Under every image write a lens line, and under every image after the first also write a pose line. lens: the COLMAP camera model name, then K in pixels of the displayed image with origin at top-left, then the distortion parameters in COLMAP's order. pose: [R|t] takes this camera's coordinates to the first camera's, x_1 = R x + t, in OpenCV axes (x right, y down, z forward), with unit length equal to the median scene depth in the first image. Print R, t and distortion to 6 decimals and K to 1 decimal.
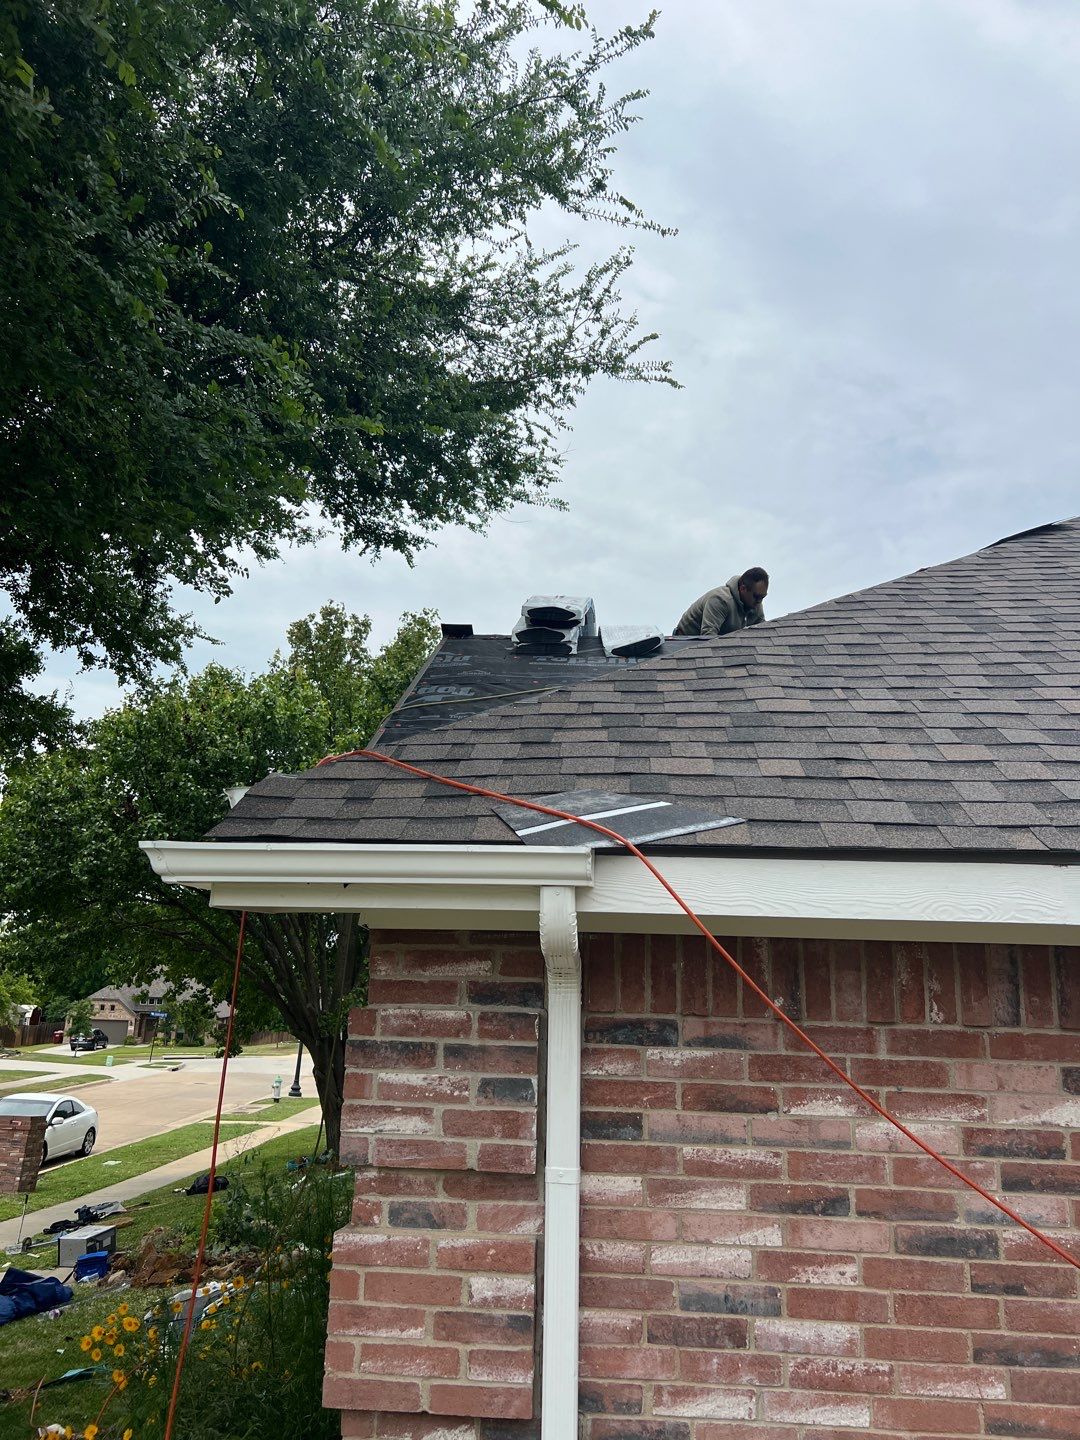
lens RADIAL K [[1223.2, 0, 538.0], [0, 1223.2, 714.6], [0, 0, 1]] dist [0.053186, -0.062834]
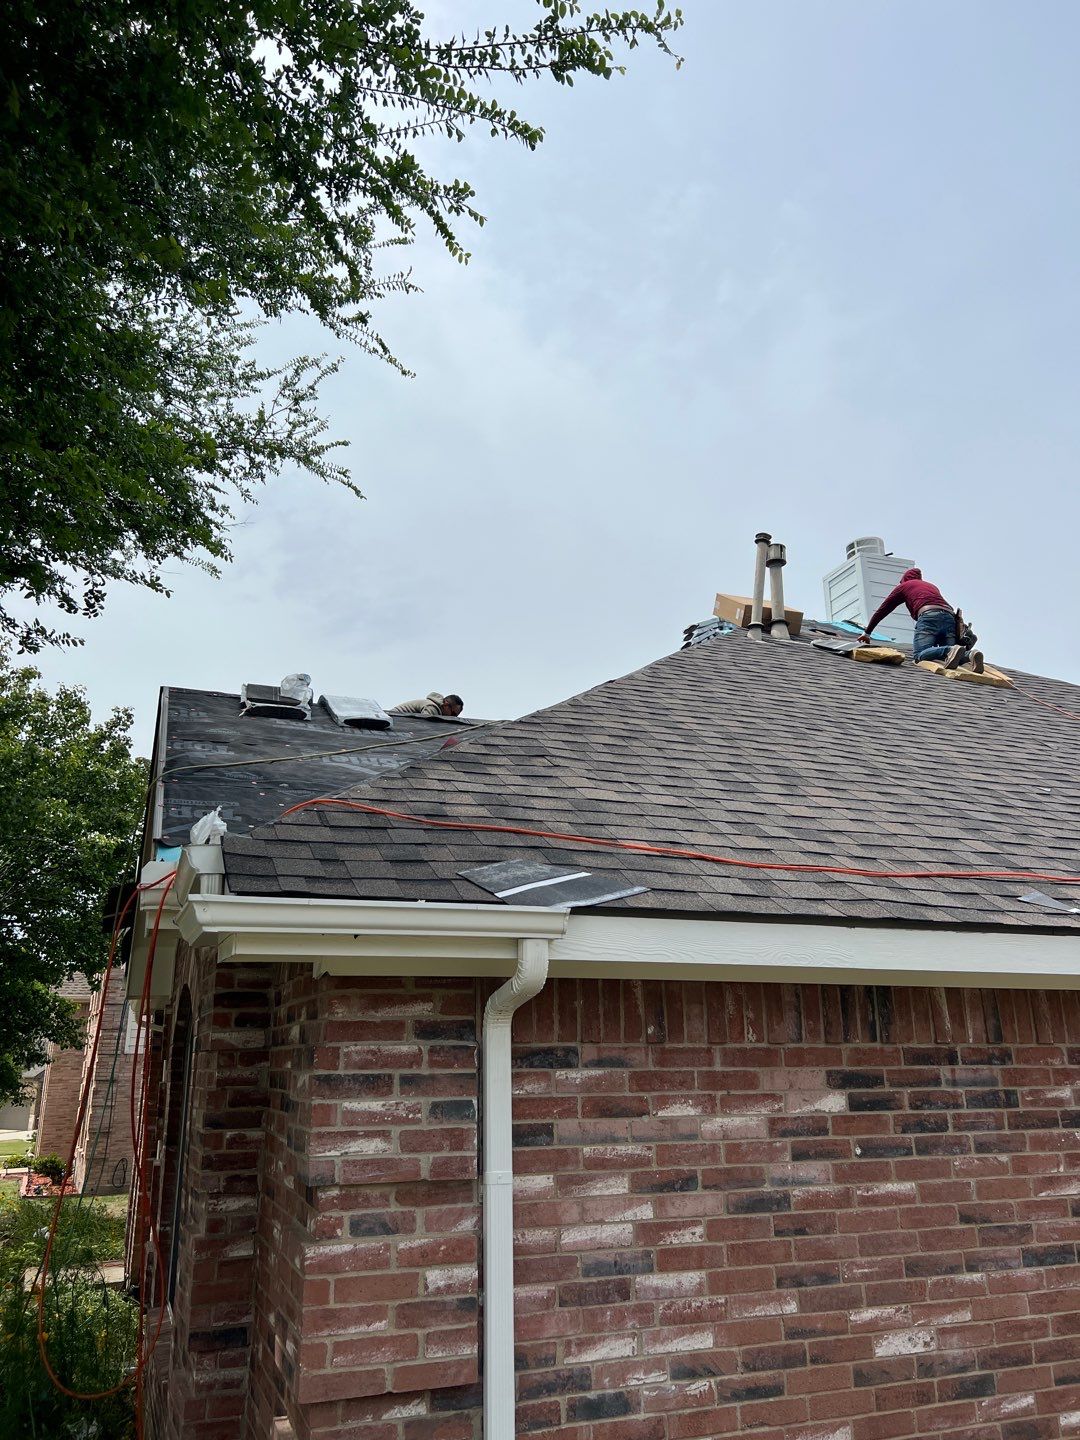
lens RADIAL K [[1223.2, 0, 541.3], [0, 1223.2, 720.8], [0, 0, 1]] dist [0.053186, -0.062834]
pose [[0.883642, 0.090389, 0.459354, -0.543945], [-0.071180, 0.995717, -0.059006, -0.007528], [-0.462720, 0.019443, 0.886291, -0.108675]]
